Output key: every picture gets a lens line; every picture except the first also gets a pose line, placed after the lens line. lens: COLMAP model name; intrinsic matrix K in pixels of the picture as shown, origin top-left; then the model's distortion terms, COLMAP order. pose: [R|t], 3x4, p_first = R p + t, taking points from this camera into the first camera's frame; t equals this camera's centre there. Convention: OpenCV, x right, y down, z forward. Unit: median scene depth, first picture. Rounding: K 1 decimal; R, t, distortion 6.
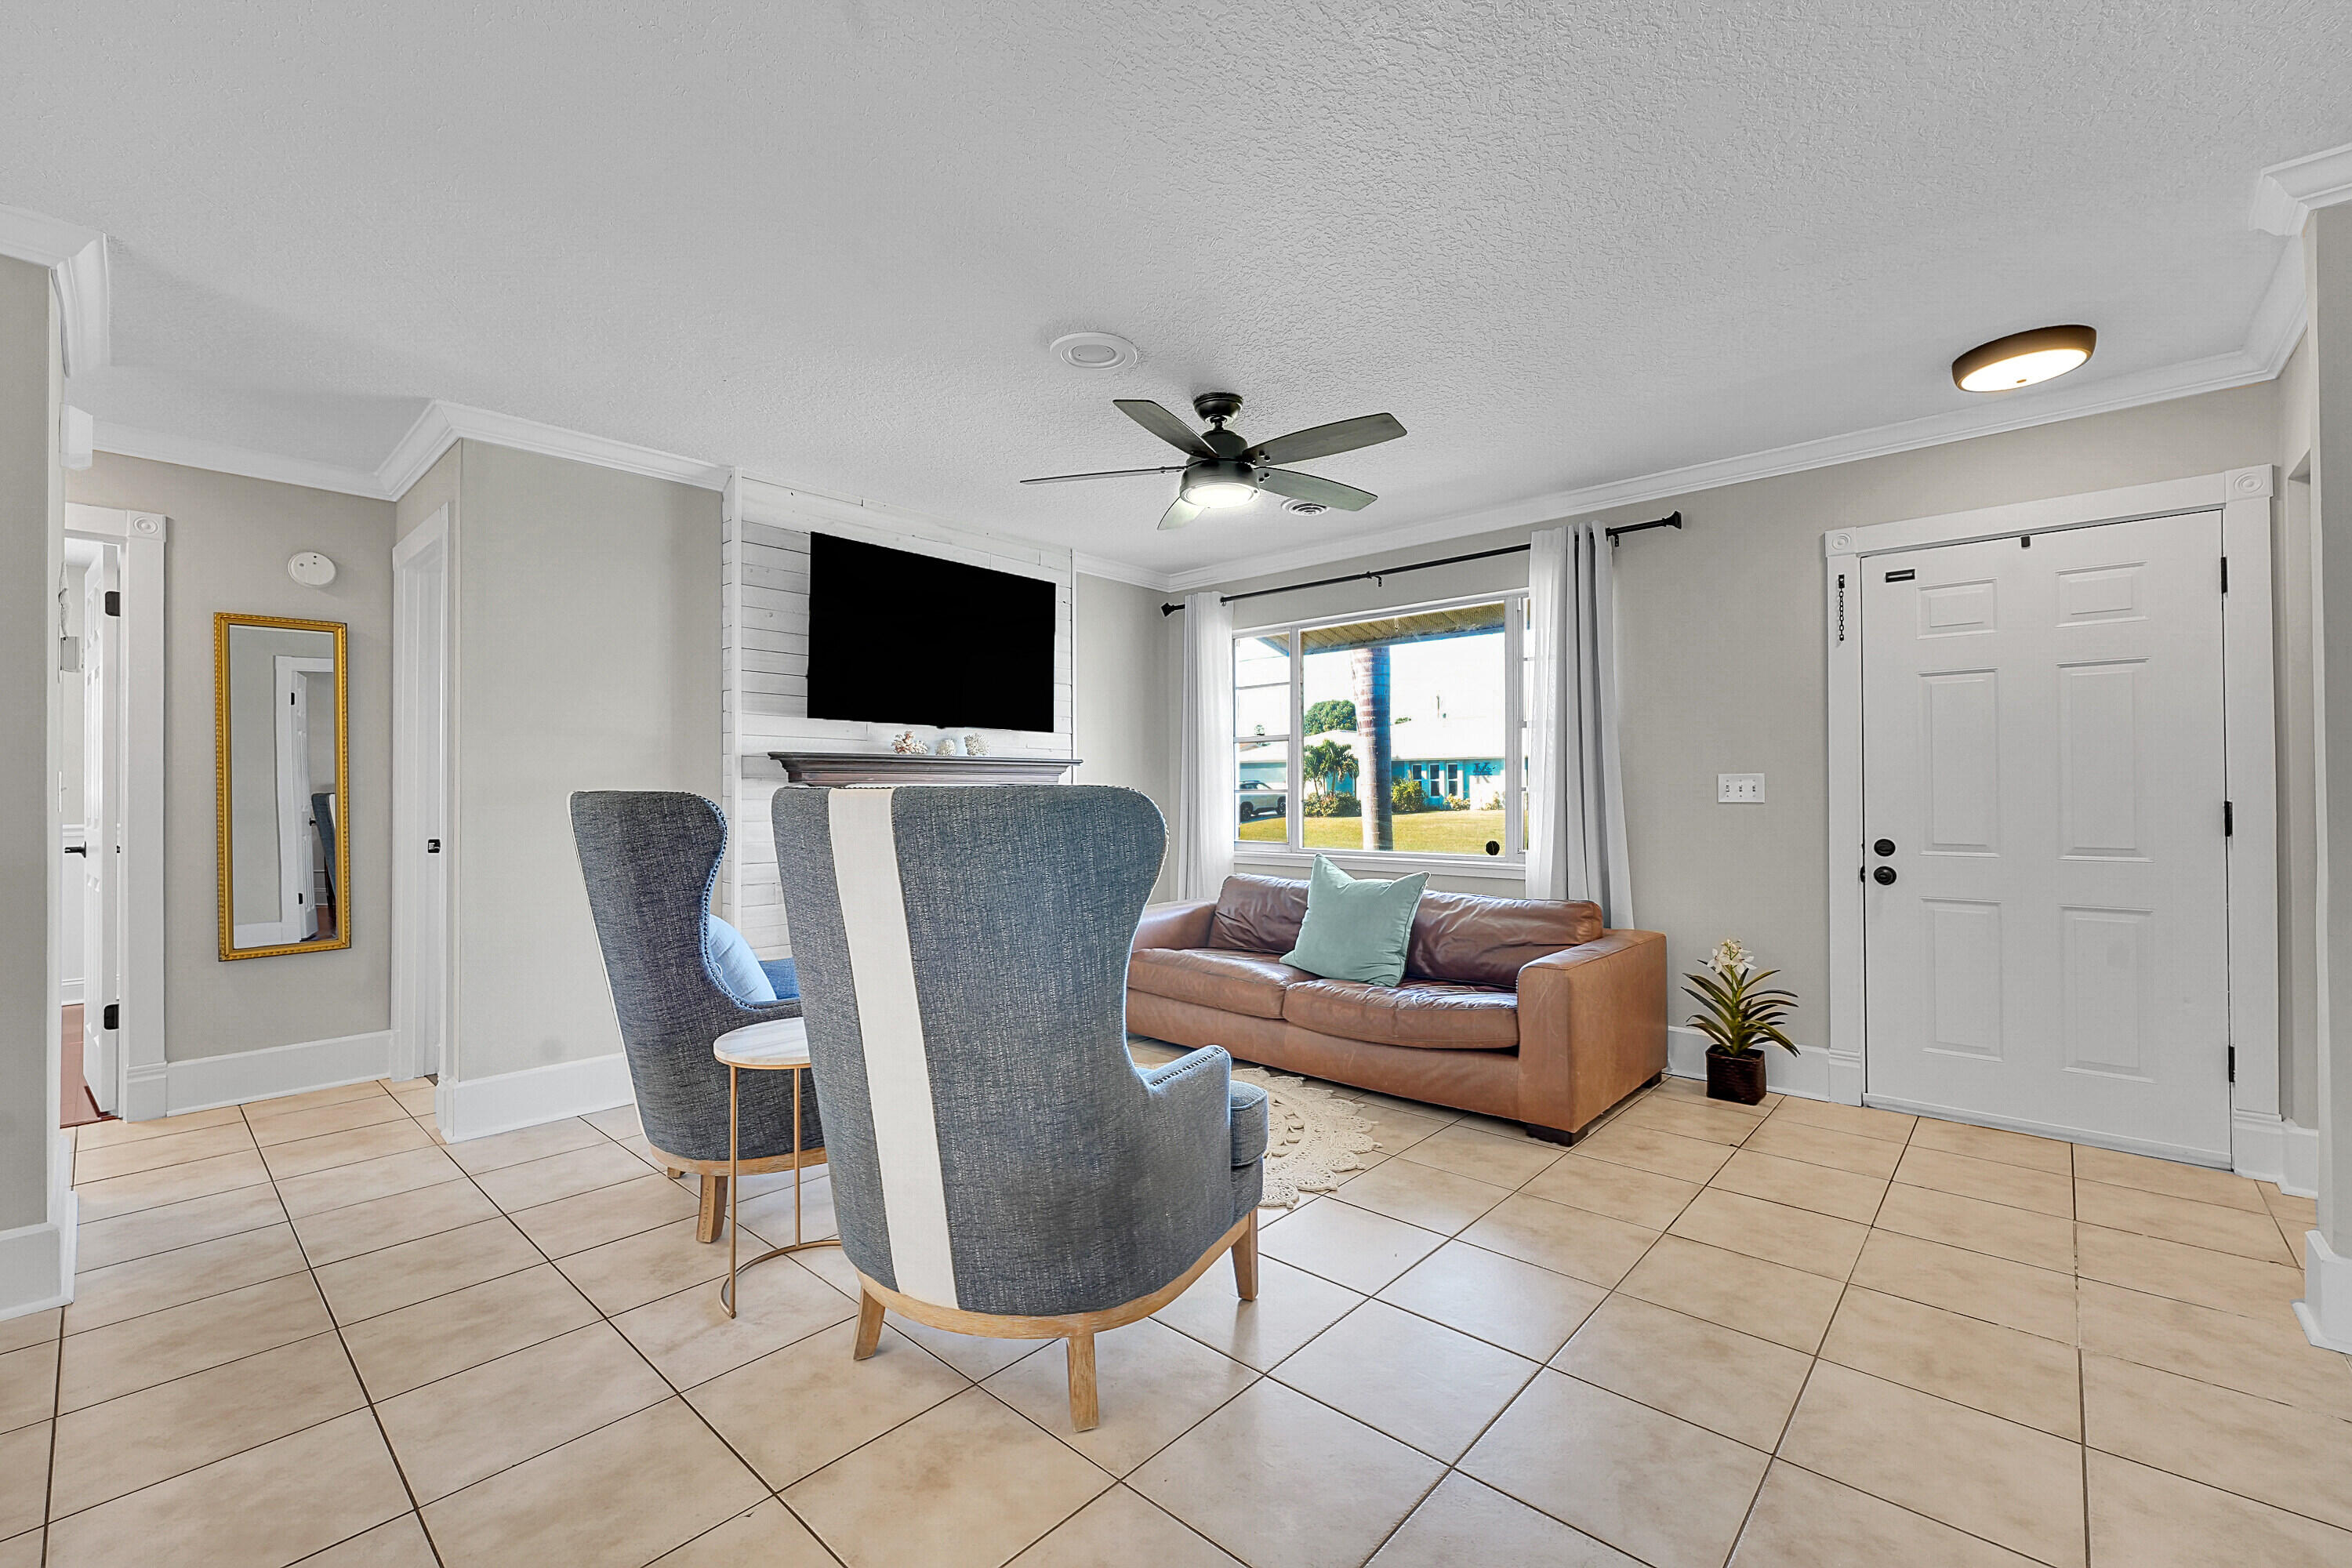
lens RADIAL K [[967.7, 0, 1176.0], [0, 967.7, 784.0], [0, 0, 1]] dist [-0.000697, -0.000076]
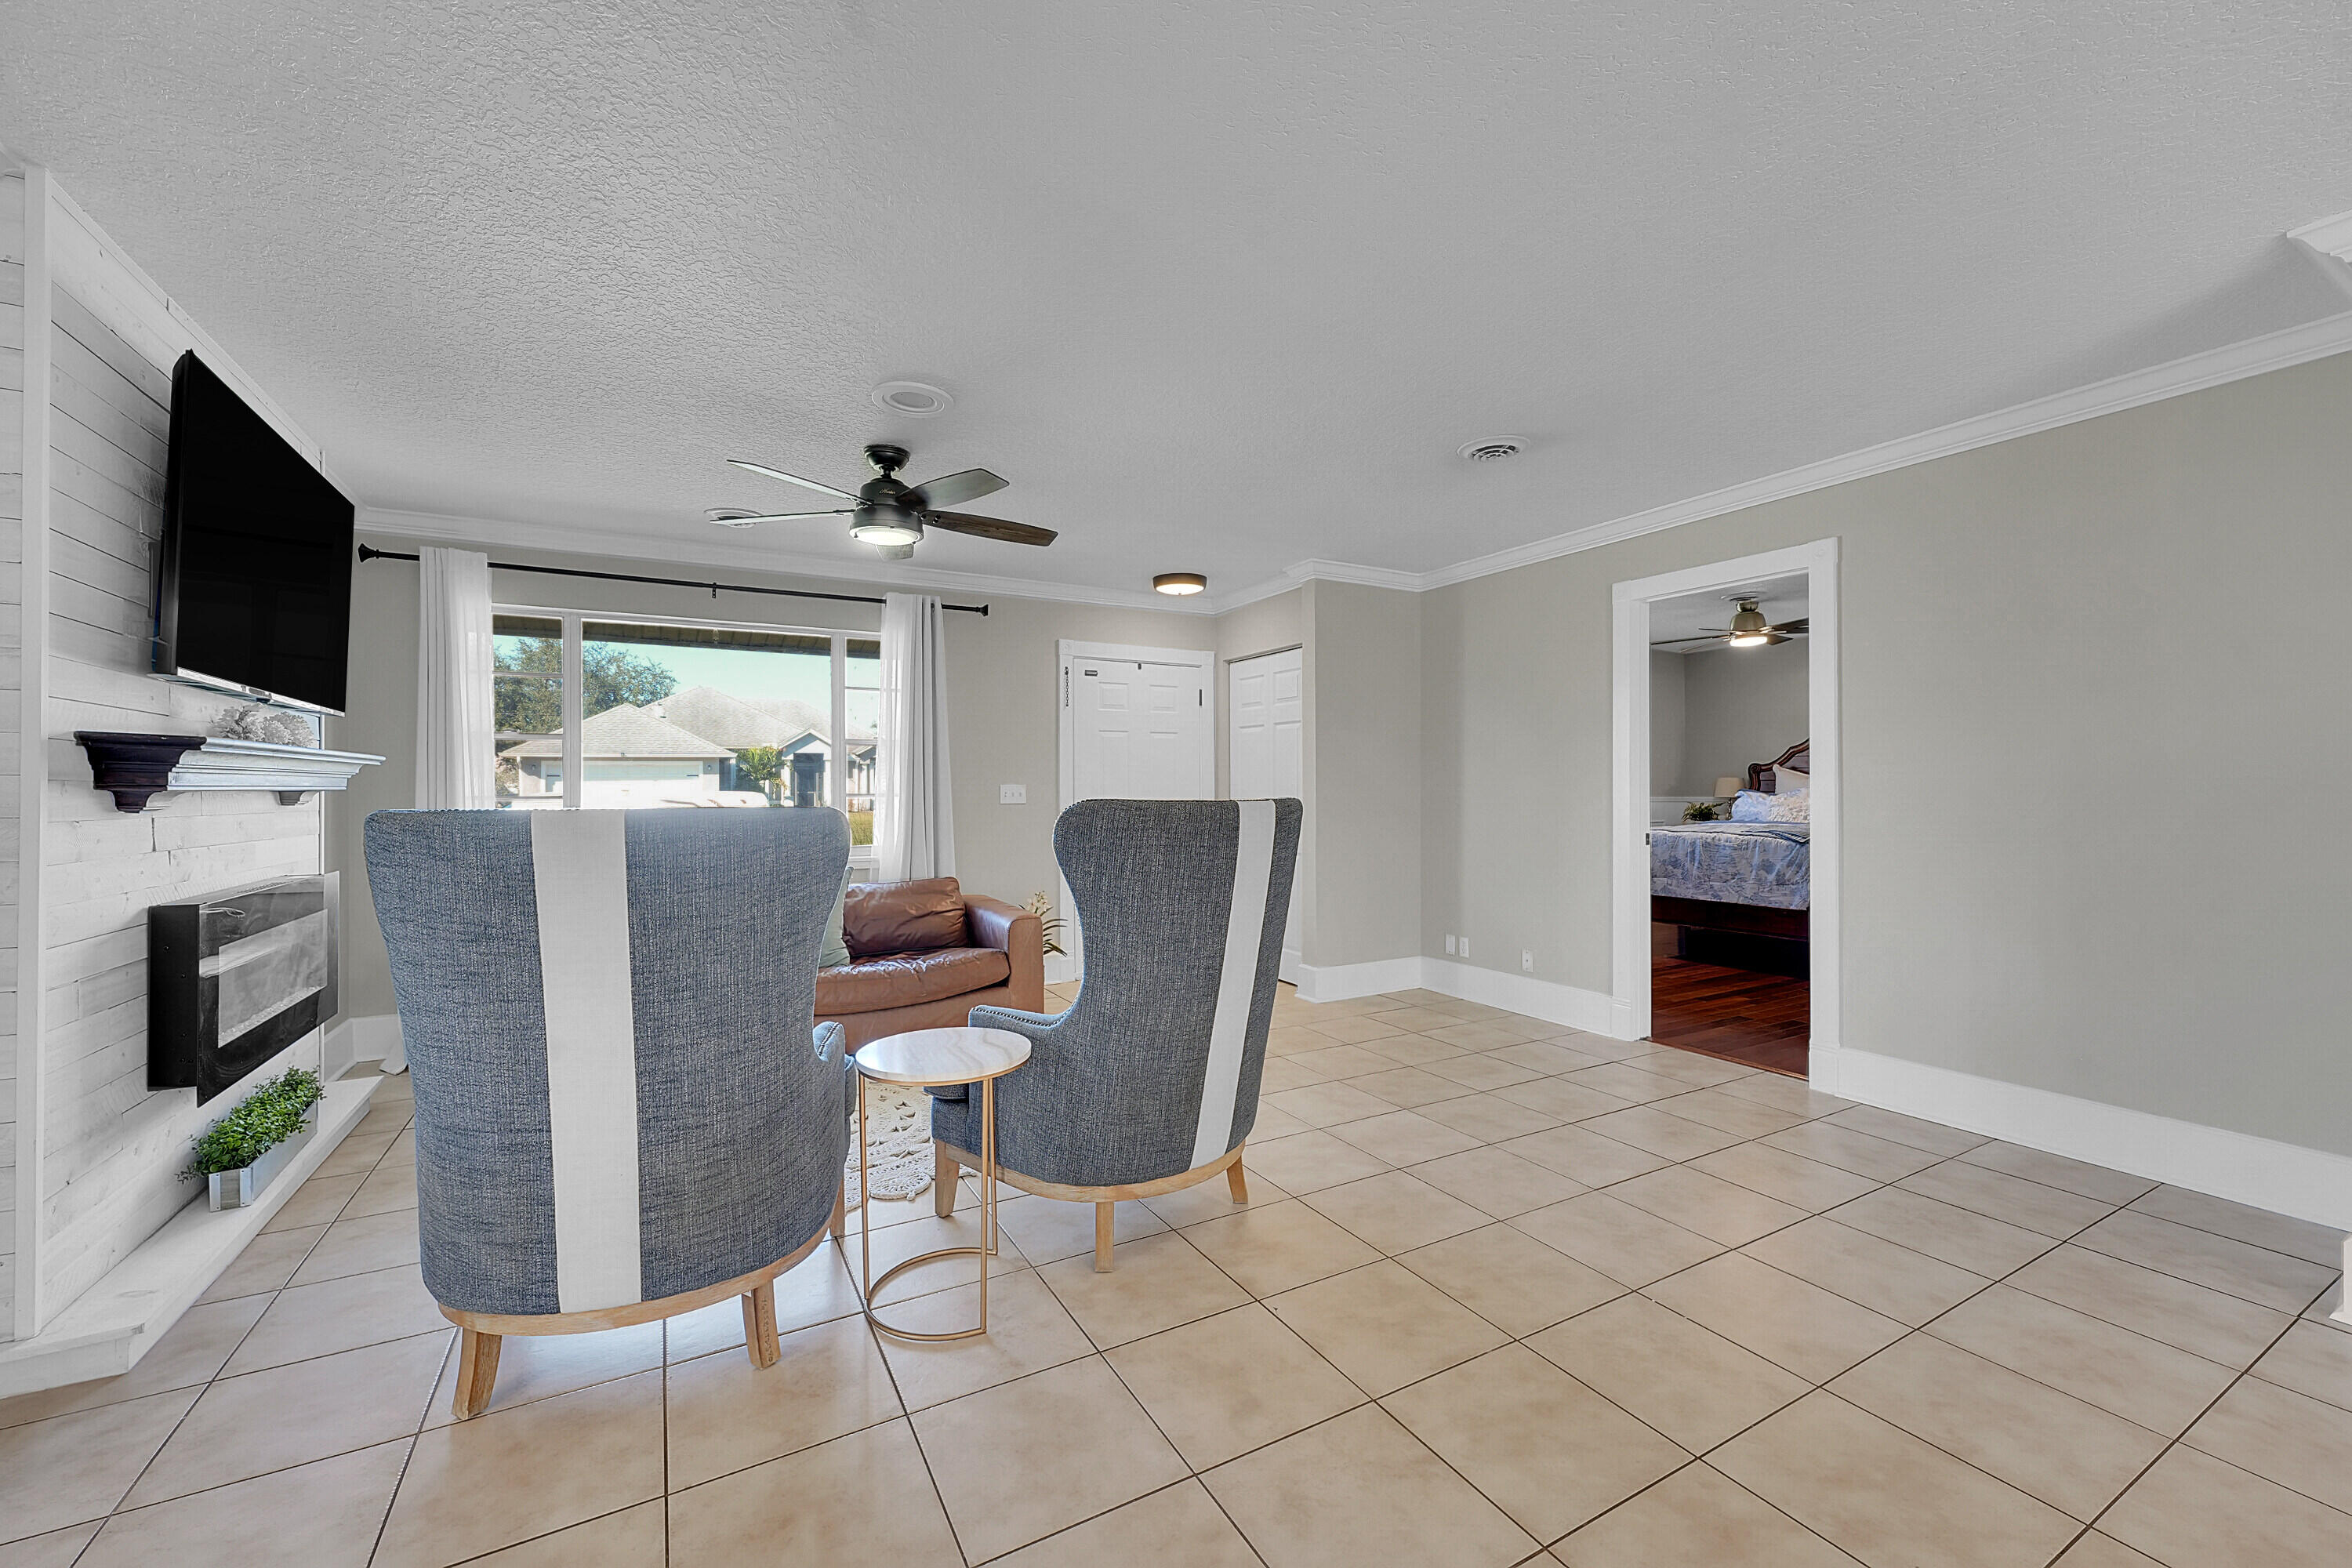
lens RADIAL K [[934.3, 0, 1176.0], [0, 934.3, 784.0], [0, 0, 1]] dist [0.000392, 0.000030]
pose [[0.320161, 0.007223, 0.947336, -0.800554], [-0.004554, 0.999971, -0.006085, -0.004787], [-0.947352, -0.002366, 0.320185, 0.310389]]
